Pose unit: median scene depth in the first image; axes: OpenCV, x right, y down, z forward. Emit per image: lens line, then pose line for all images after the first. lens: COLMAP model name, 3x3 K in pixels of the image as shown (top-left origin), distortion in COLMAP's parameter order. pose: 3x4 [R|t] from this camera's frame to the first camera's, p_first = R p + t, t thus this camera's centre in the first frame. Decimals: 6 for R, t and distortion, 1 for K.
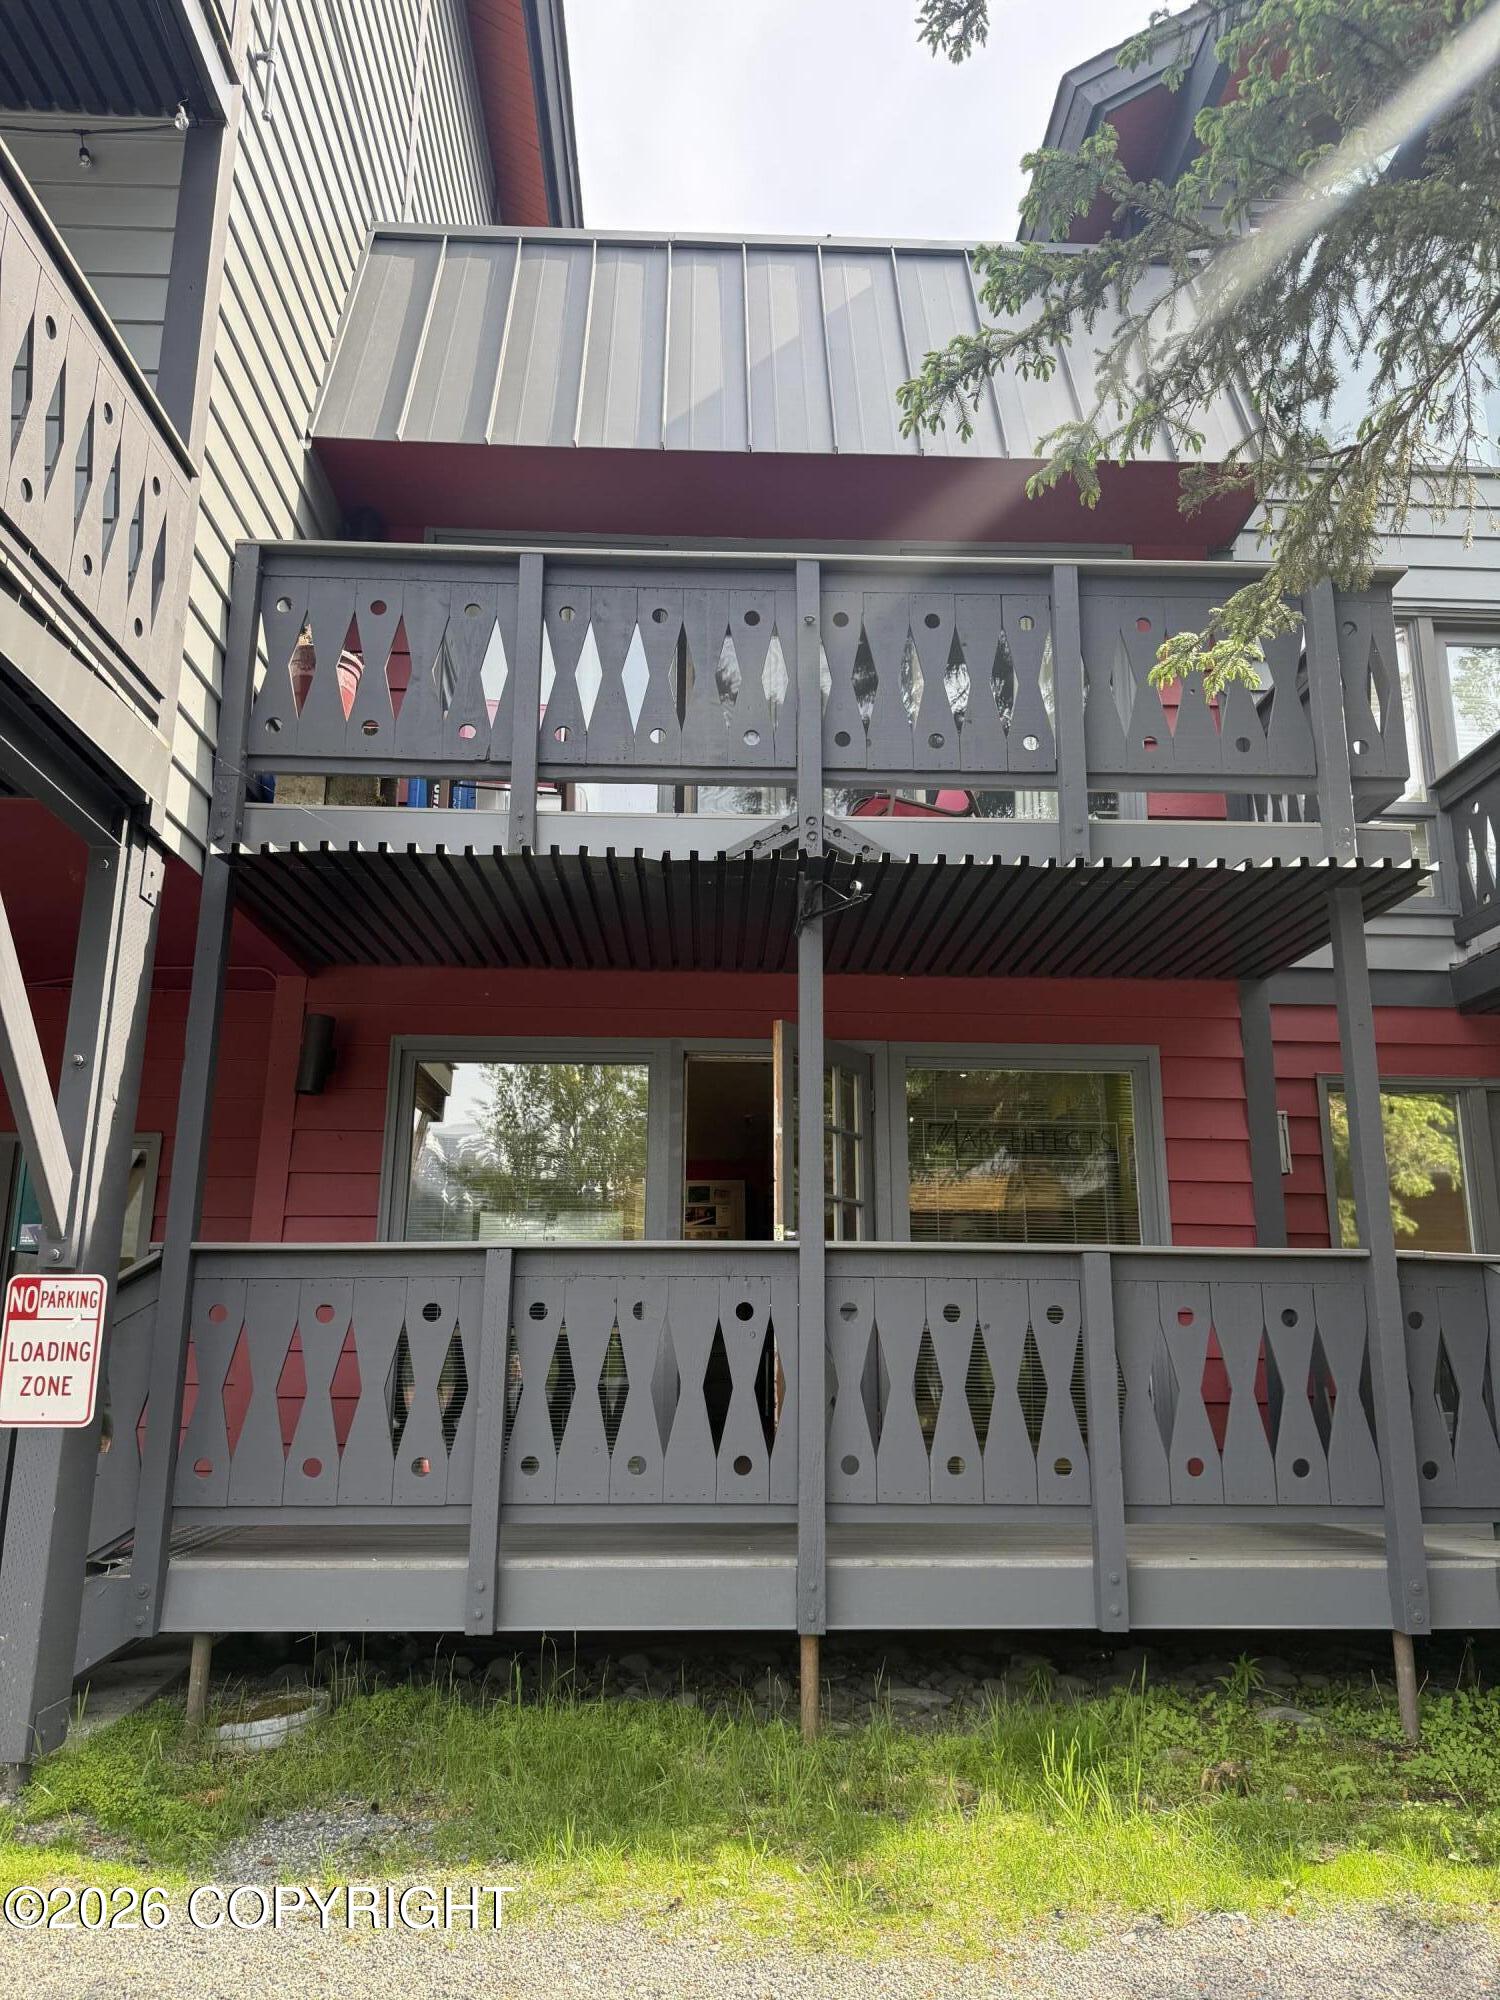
lens RADIAL K [[1416.8, 0, 749.3], [0, 1416.8, 1009.0], [0, 0, 1]] dist [0.012466, 0.000076]
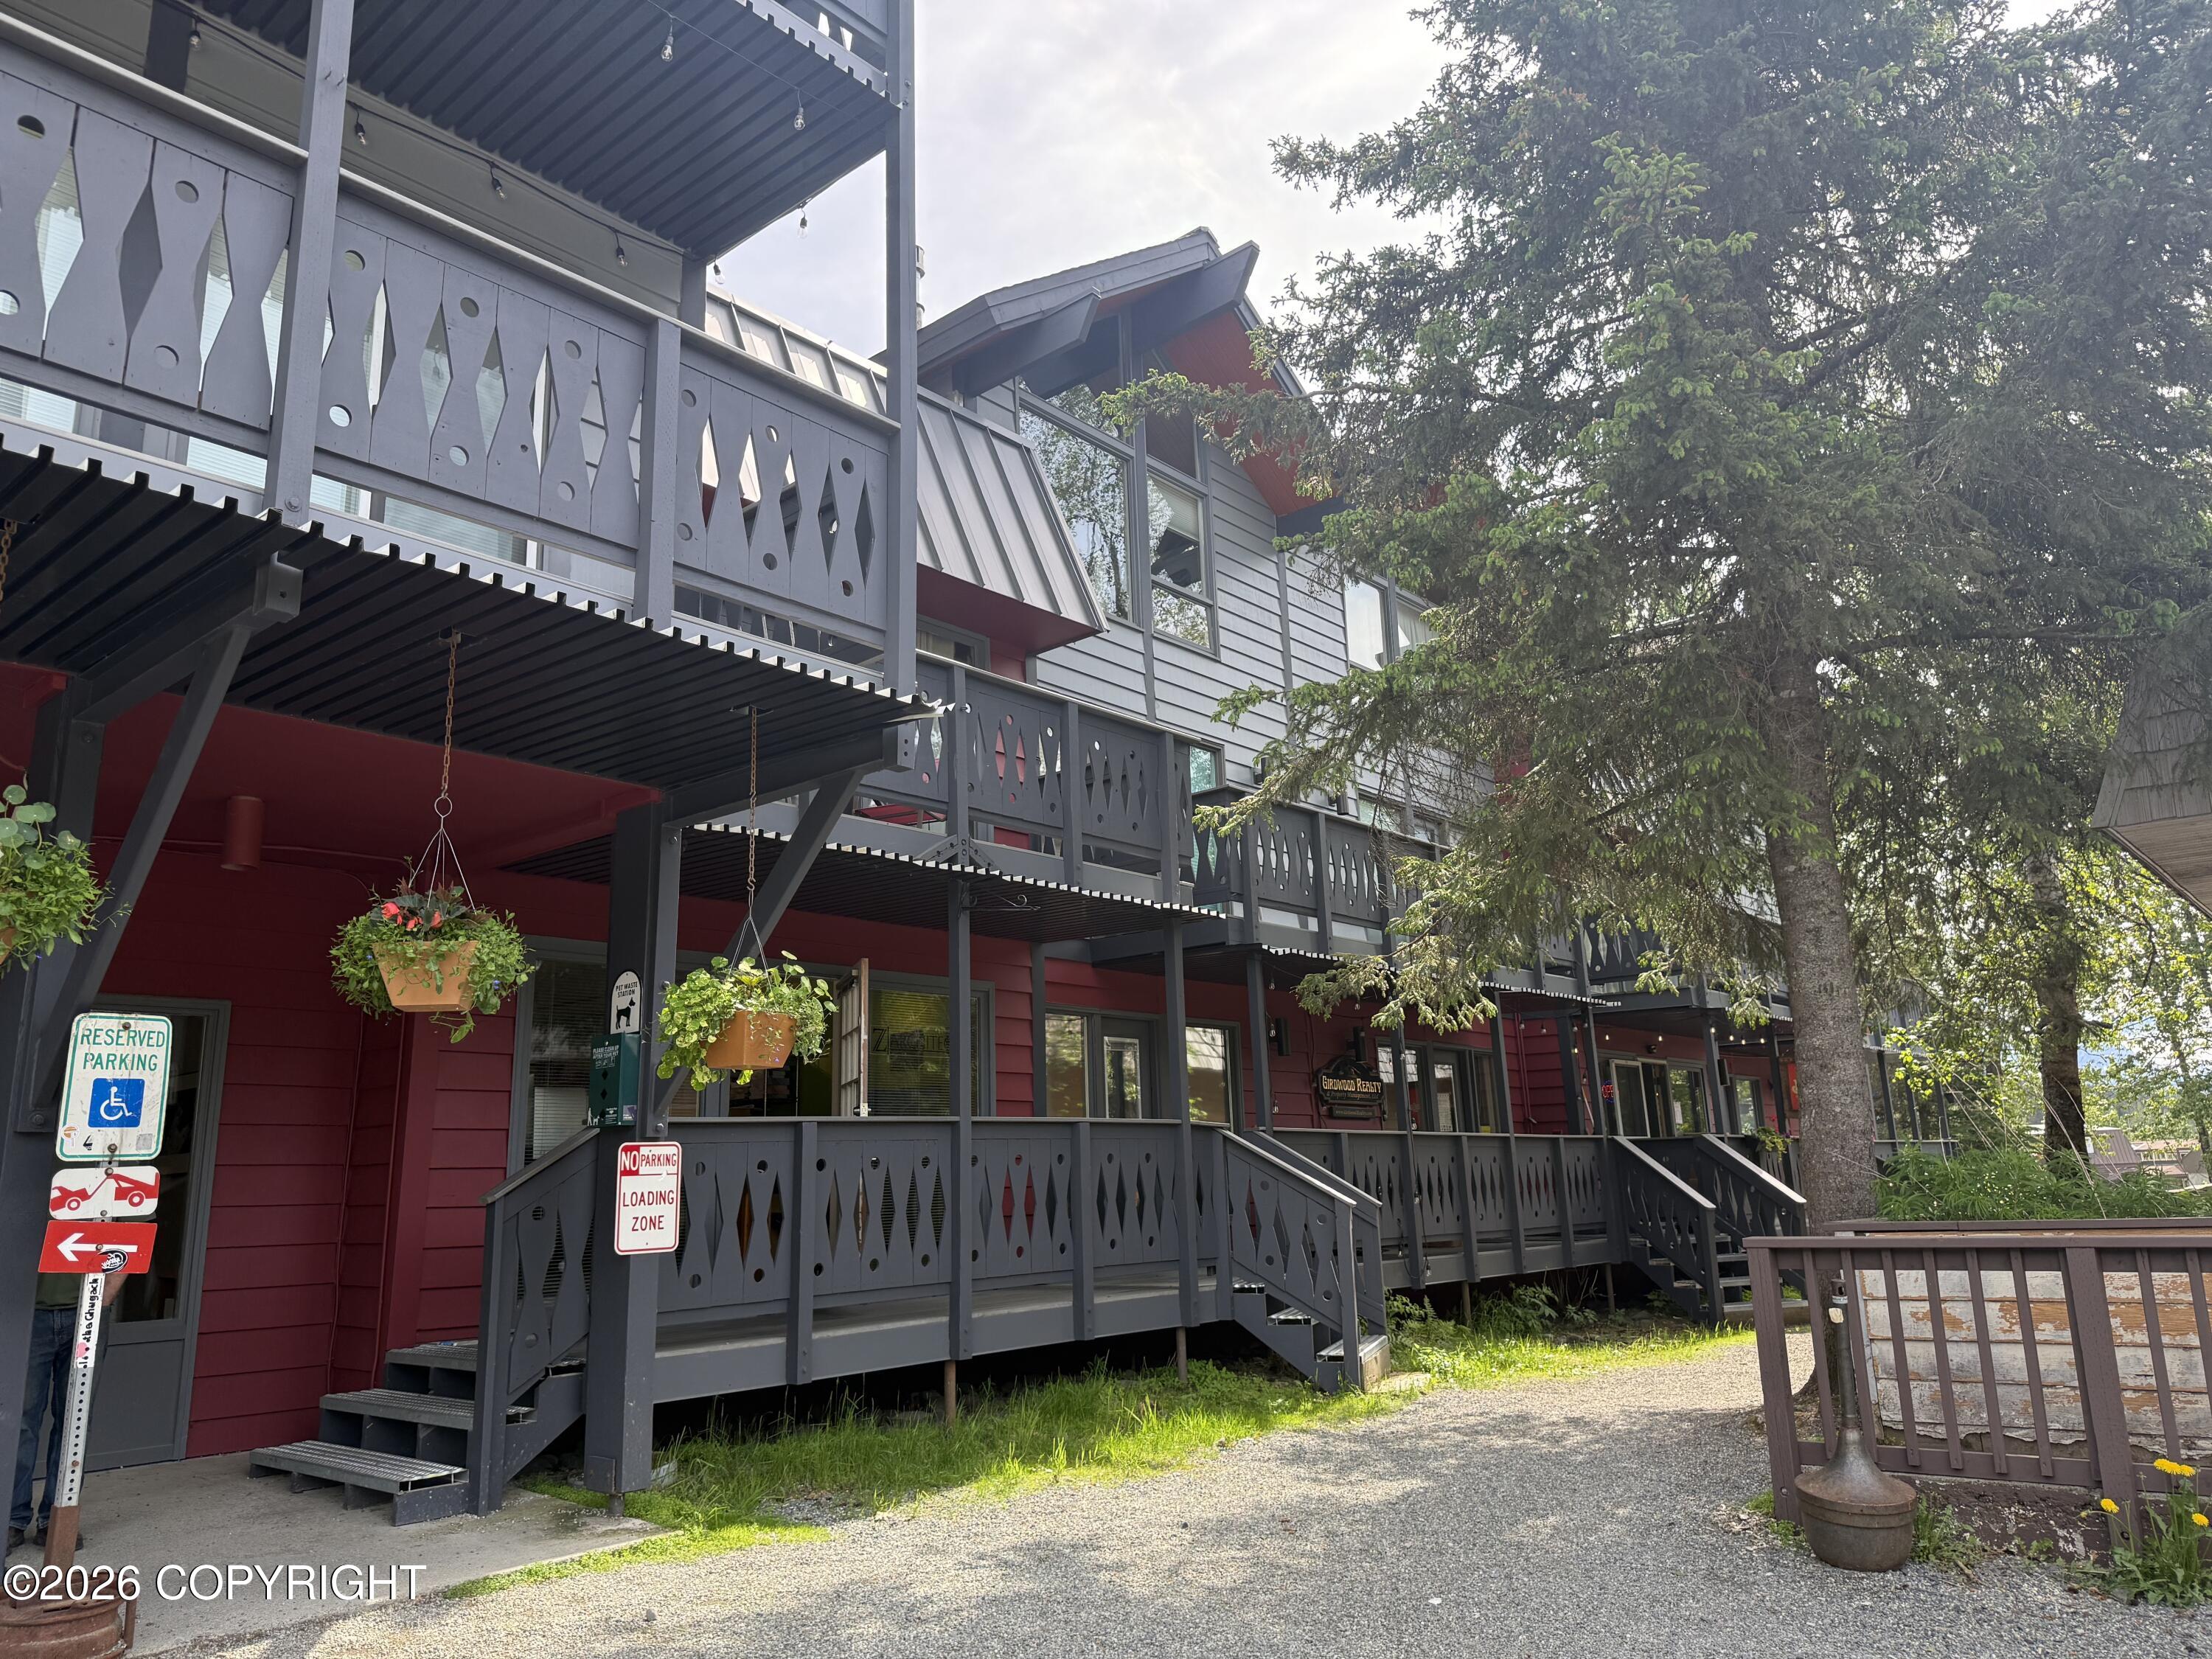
lens RADIAL K [[1567.0, 0, 1097.4], [0, 1567.0, 825.8], [0, 0, 1]] dist [0.012466, 0.000076]
pose [[0.676873, 0.138864, 0.722883, -1.256165], [-0.139562, 0.988442, -0.059197, -0.079799], [-0.722749, -0.060818, 0.688430, -0.313199]]
